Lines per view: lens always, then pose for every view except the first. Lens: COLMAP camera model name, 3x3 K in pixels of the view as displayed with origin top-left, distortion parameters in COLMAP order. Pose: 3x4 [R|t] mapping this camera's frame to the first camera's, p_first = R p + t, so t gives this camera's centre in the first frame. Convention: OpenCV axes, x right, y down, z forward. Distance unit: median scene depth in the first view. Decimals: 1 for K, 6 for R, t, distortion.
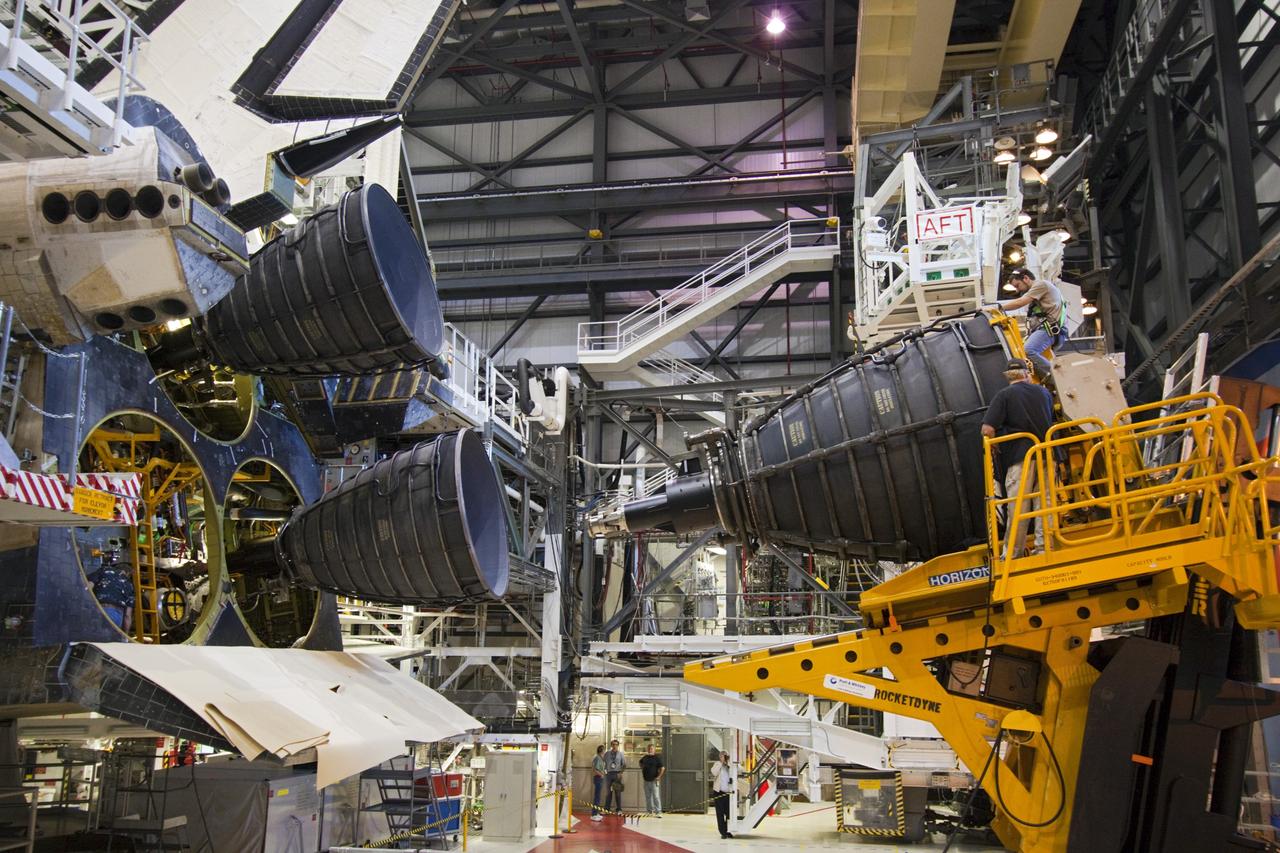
lens RADIAL K [[1095.0, 0, 640.0], [0, 1095.0, 426.5], [0, 0, 1]] dist [0.008693, 0.009656]
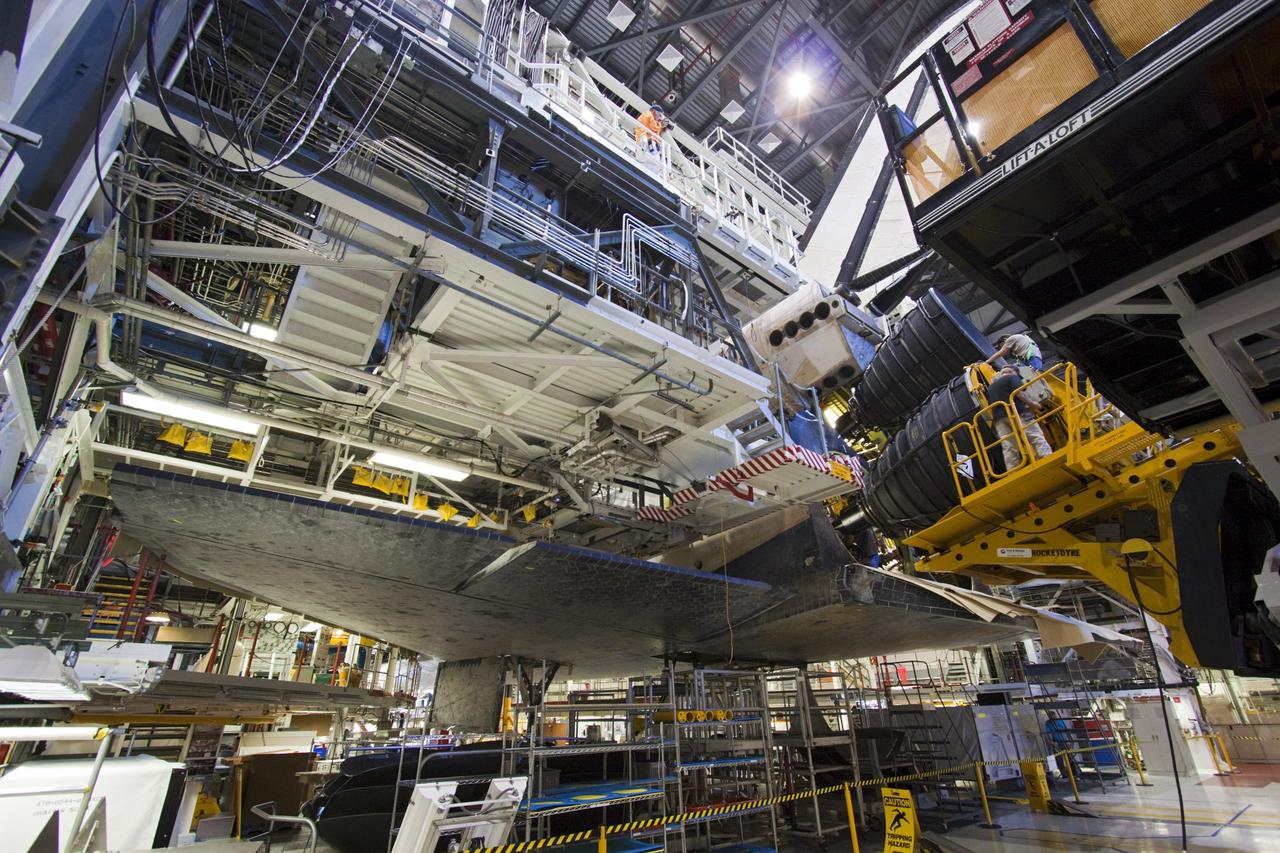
lens RADIAL K [[590.8, 0, 638.8], [0, 590.8, 434.2], [0, 0, 1]] dist [-0.003971, 0.000479]
pose [[0.762225, -0.306967, -0.569899, -0.182257], [0.166754, 0.943809, -0.285338, 0.210072], [0.625465, 0.122459, 0.770582, 0.085856]]
